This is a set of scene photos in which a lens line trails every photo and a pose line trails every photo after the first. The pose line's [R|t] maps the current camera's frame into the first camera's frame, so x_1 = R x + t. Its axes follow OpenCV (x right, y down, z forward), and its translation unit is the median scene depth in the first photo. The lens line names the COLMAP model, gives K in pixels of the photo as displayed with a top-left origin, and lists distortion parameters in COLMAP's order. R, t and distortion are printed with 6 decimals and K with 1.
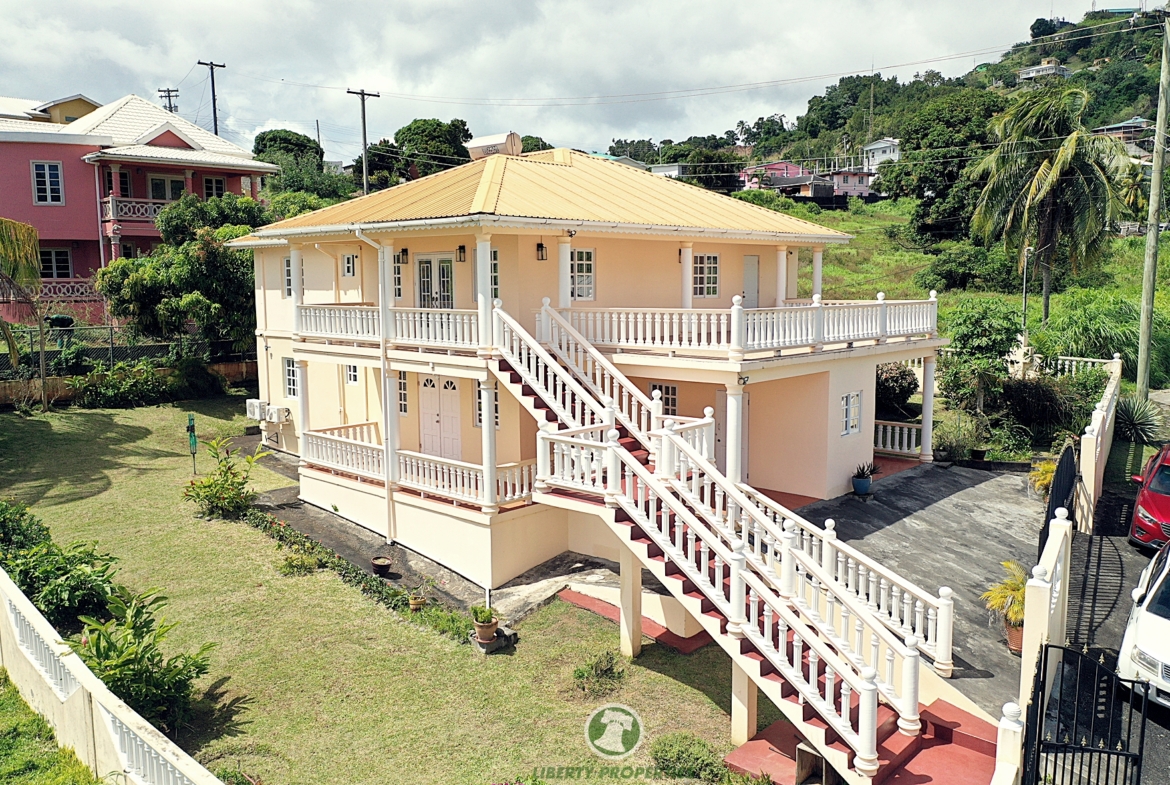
lens RADIAL K [[925.2, 0, 585.0], [0, 925.2, 392.5], [0, 0, 1]] dist [-0.002325, -0.005369]
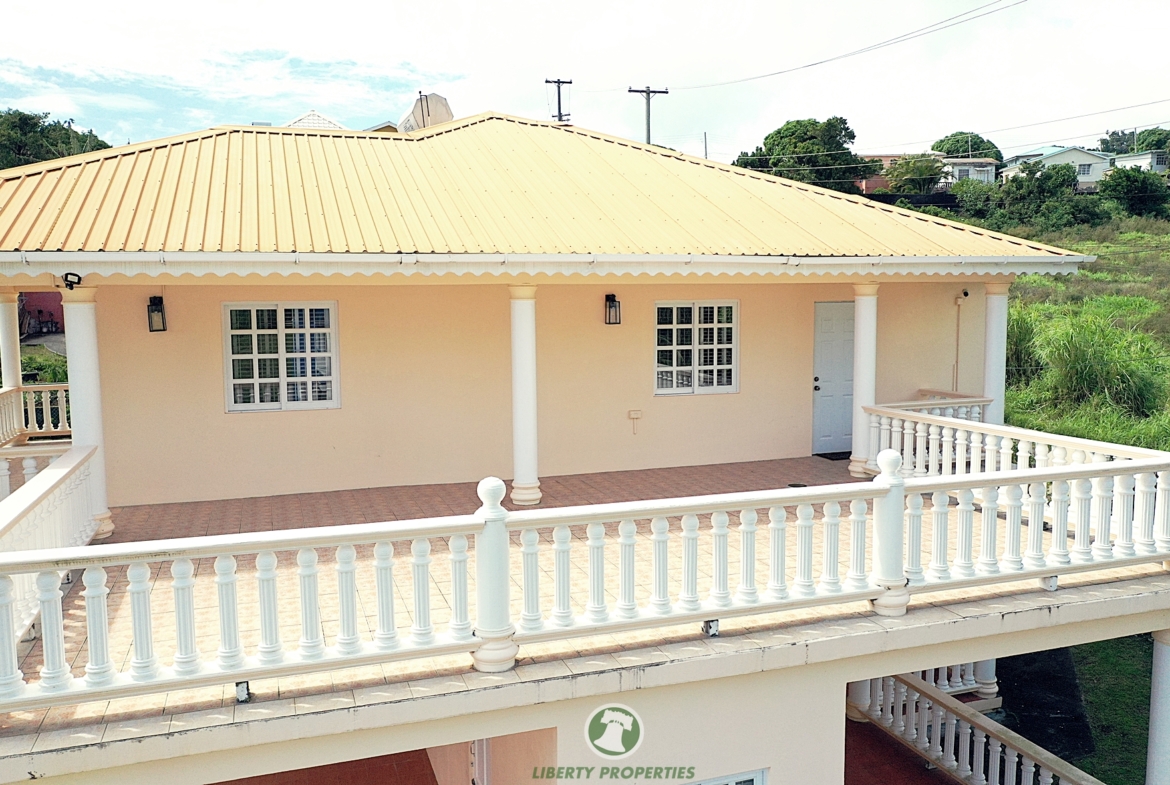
lens RADIAL K [[933.0, 0, 585.0], [0, 933.0, 392.5], [0, 0, 1]] dist [-0.002851, 0.001791]
pose [[0.884773, 0.046398, -0.463708, 0.330093], [-0.054241, 0.998521, -0.003584, -0.106221], [0.462856, 0.028323, 0.885981, 0.590879]]
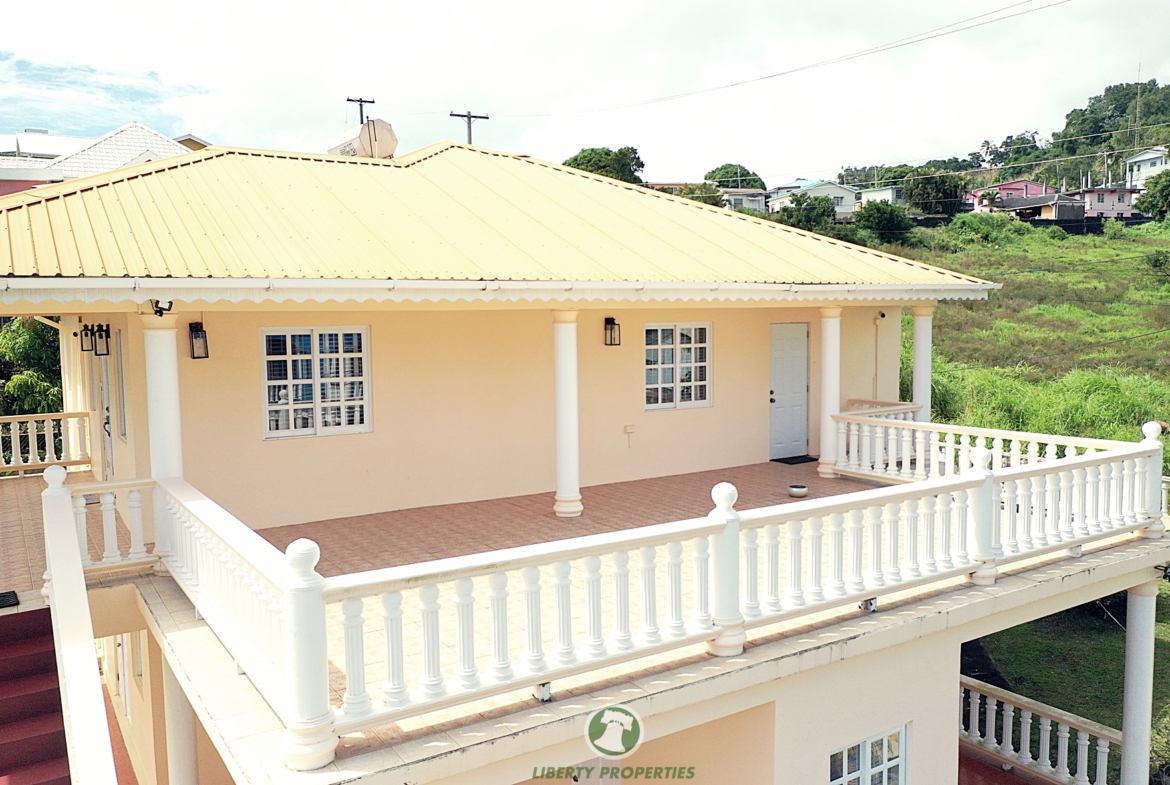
lens RADIAL K [[925.2, 0, 585.0], [0, 925.2, 392.5], [0, 0, 1]] dist [-0.002325, -0.005369]
pose [[0.969683, 0.015006, -0.243906, 0.224569], [-0.023702, 0.999182, -0.032760, -0.100518], [0.243215, 0.037548, 0.969245, 0.521666]]
